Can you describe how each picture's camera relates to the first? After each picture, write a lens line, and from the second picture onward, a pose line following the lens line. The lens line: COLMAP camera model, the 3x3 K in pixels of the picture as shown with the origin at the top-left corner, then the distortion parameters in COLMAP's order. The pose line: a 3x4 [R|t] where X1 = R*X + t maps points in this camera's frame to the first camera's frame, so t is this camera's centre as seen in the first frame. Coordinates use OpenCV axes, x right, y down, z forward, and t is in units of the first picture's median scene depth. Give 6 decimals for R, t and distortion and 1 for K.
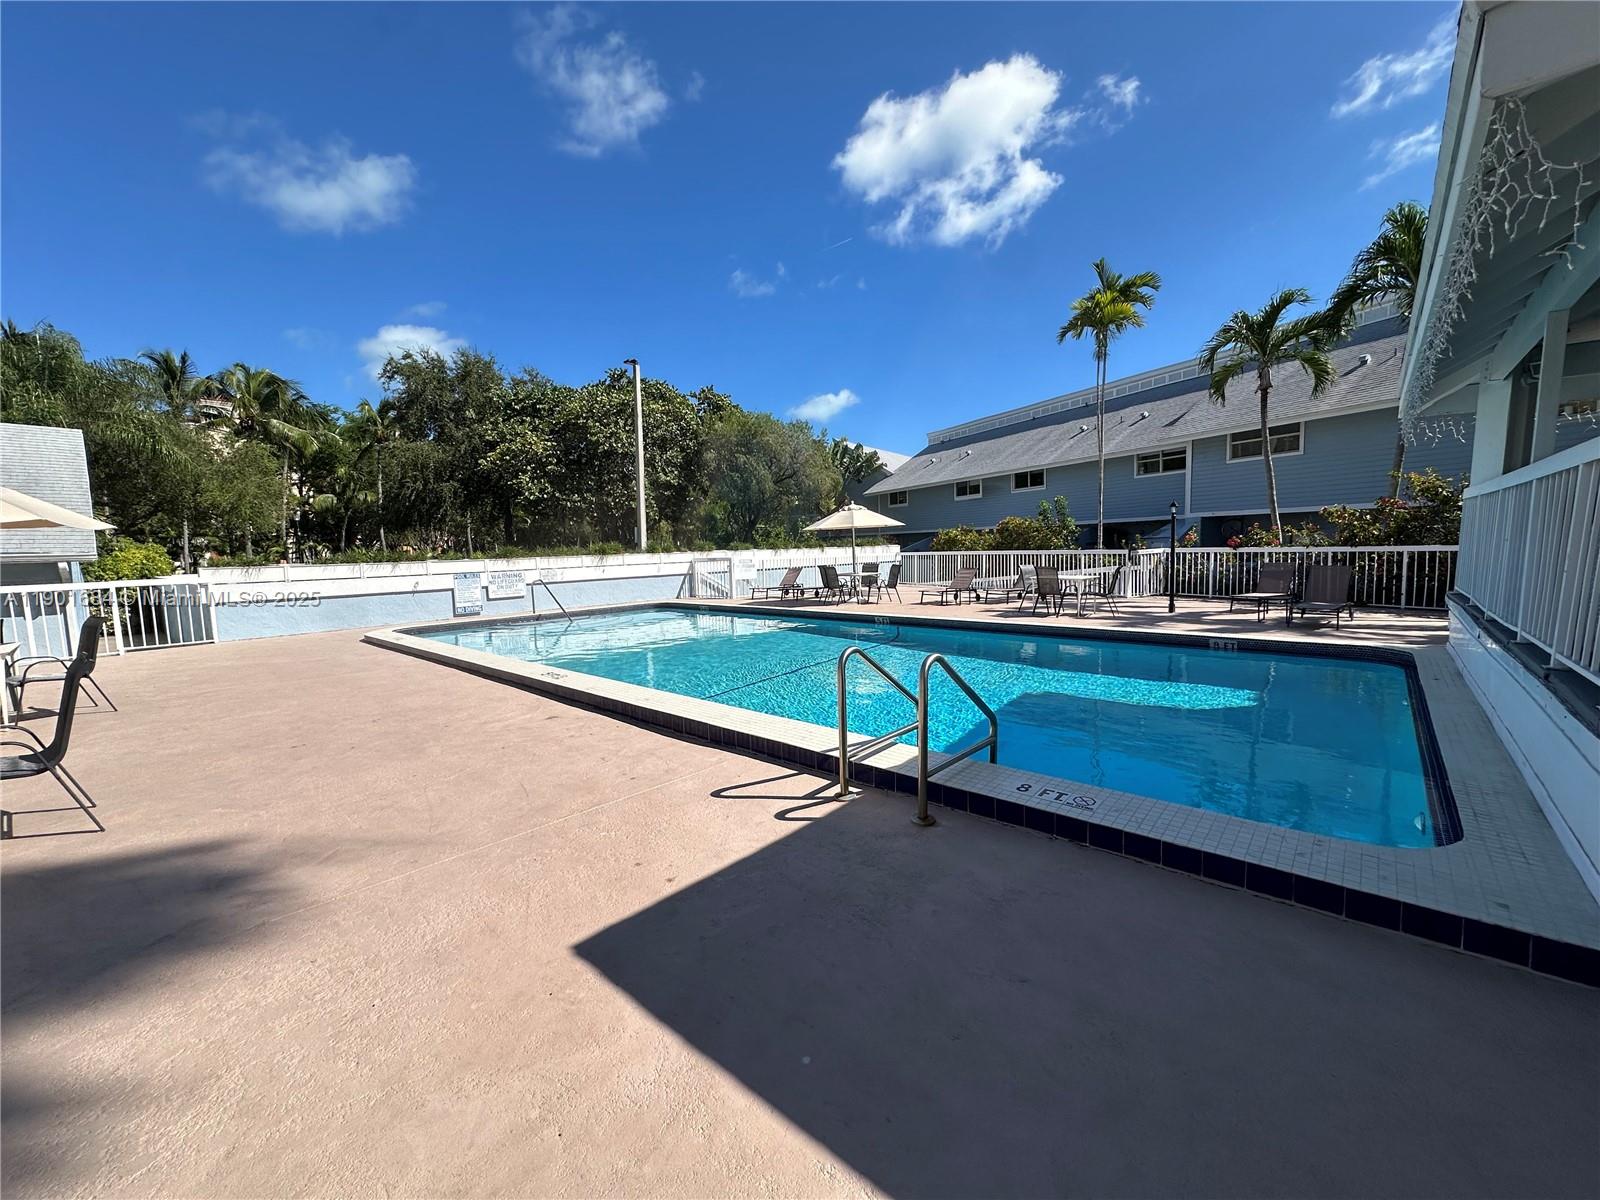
lens RADIAL K [[641.2, 0, 798.7], [0, 641.2, 609.5], [0, 0, 1]] dist [-0.003347, 0.000380]
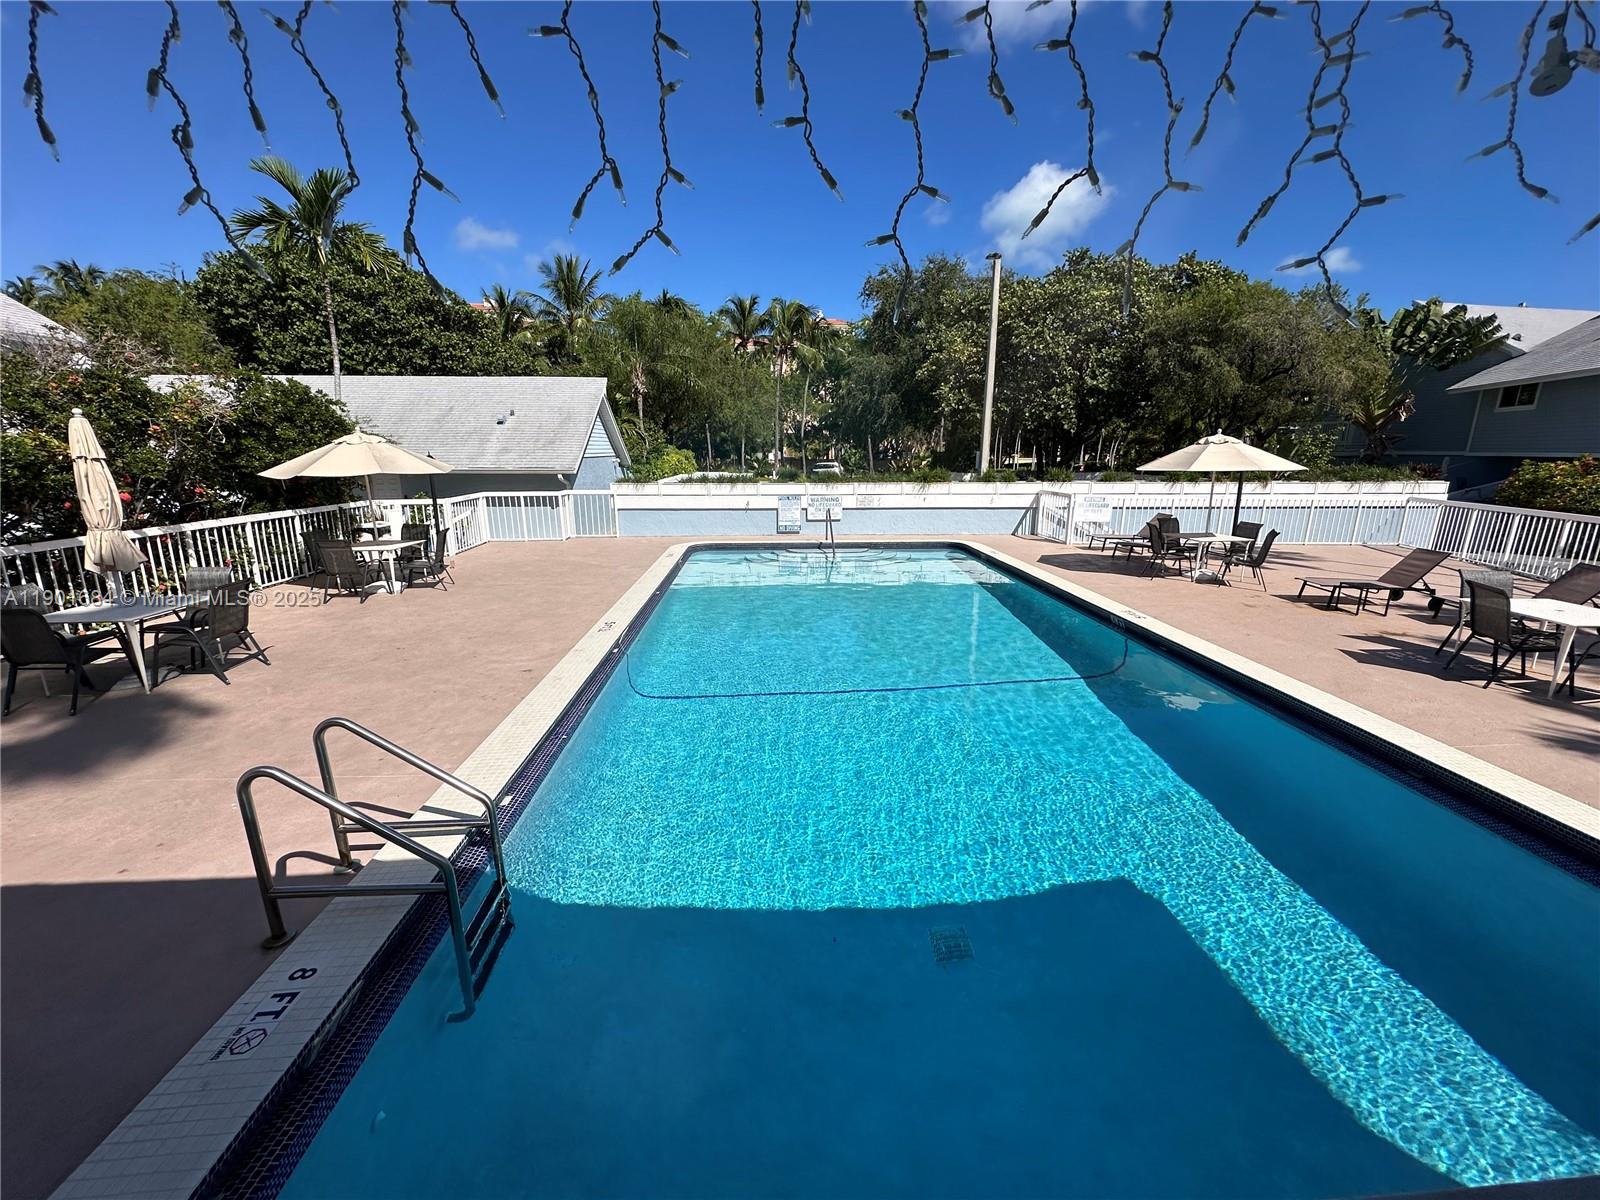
lens RADIAL K [[641.2, 0, 800.8], [0, 641.2, 602.0], [0, 0, 1]] dist [-0.003347, 0.000380]
pose [[0.710207, 0.190551, -0.677714, 0.216648], [-0.088119, 0.979162, 0.182965, -0.061826], [0.698456, -0.070223, 0.712199, 0.161767]]
